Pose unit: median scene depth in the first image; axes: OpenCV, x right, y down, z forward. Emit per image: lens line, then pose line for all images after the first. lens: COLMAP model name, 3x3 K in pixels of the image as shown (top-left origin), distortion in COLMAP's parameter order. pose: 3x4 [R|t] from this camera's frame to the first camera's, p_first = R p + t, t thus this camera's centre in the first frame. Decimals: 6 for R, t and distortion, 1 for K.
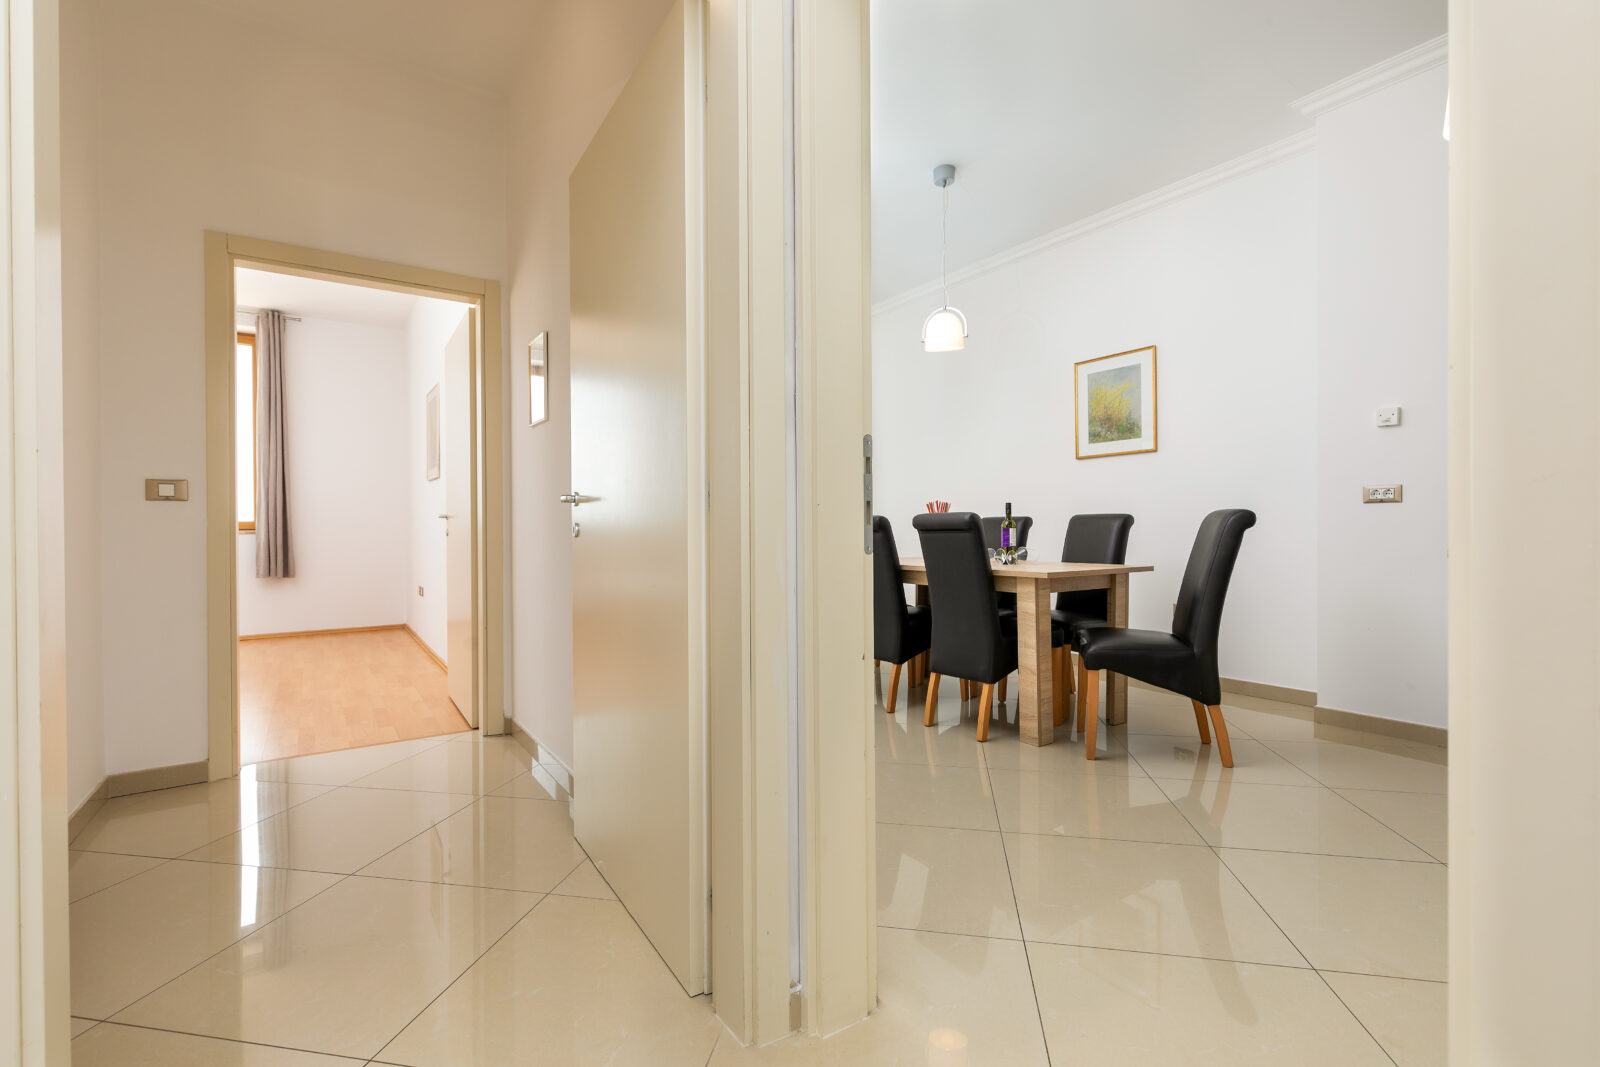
lens RADIAL K [[706.6, 0, 800.0], [0, 706.6, 533.5], [0, 0, 1]] dist [0.002040, 0.000261]
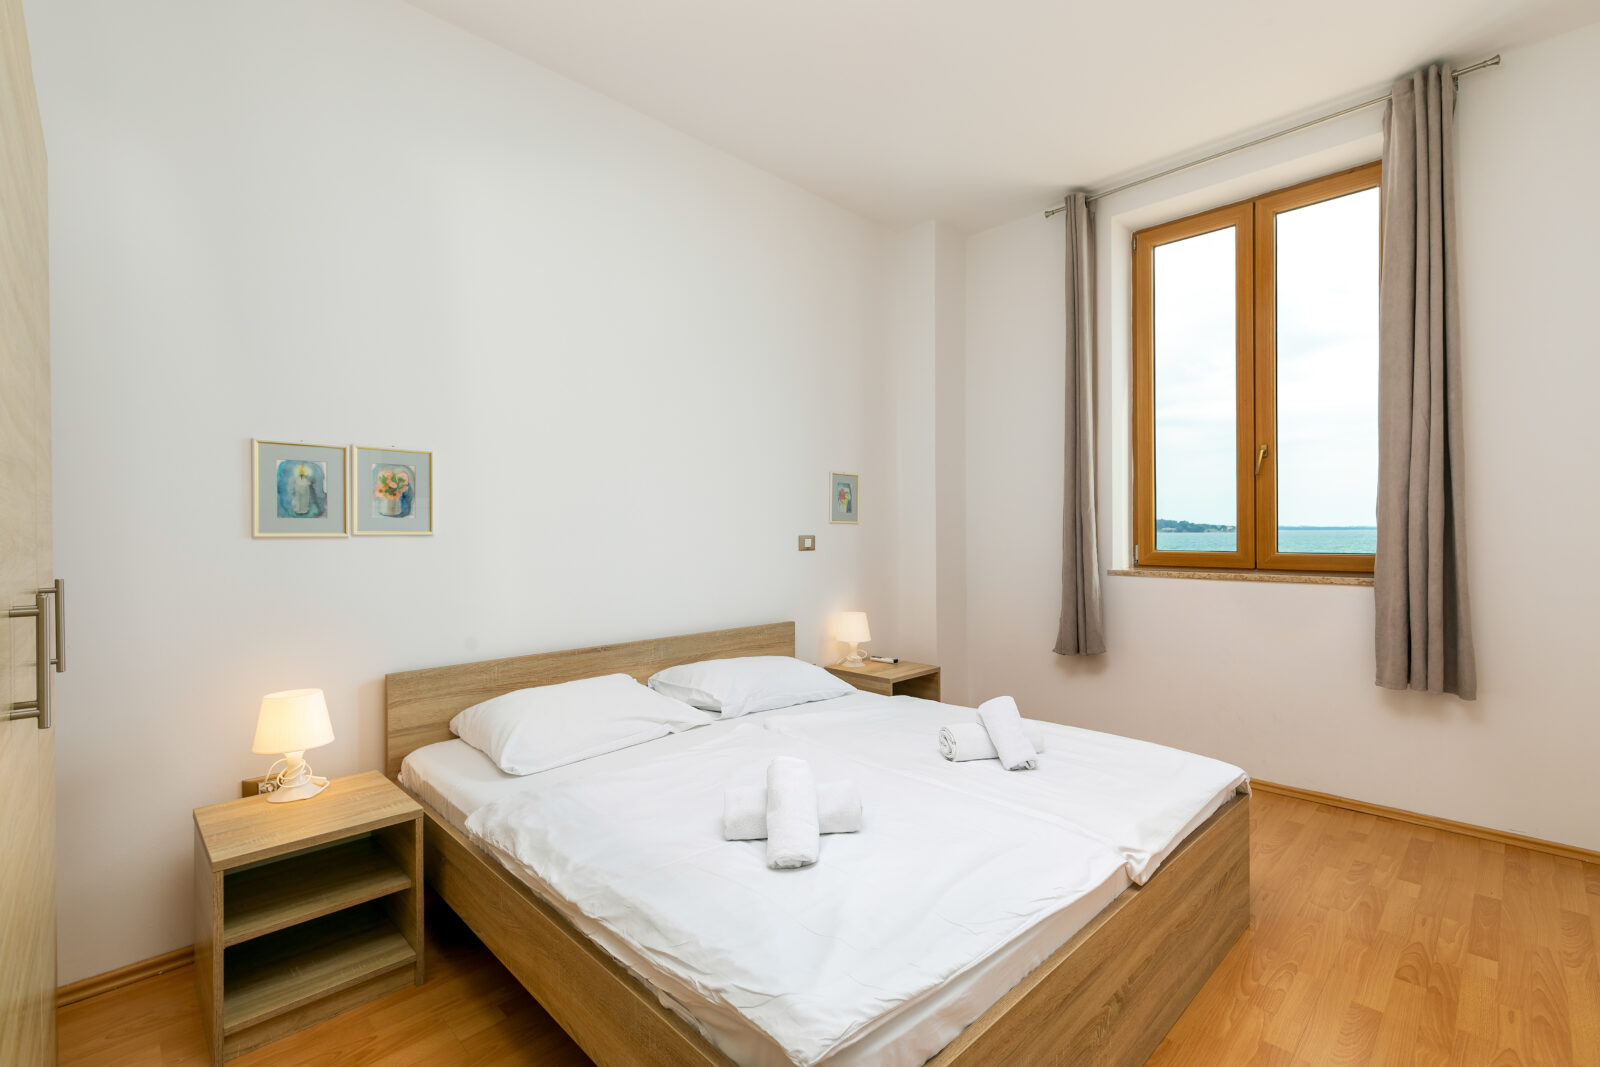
lens RADIAL K [[706.6, 0, 800.0], [0, 706.6, 533.5], [0, 0, 1]] dist [0.002040, 0.000261]
pose [[0.199921, 0.007098, -0.979786, -0.398499], [-0.004156, 0.999971, 0.006396, -0.034247], [0.979803, 0.002794, 0.199944, 0.544969]]
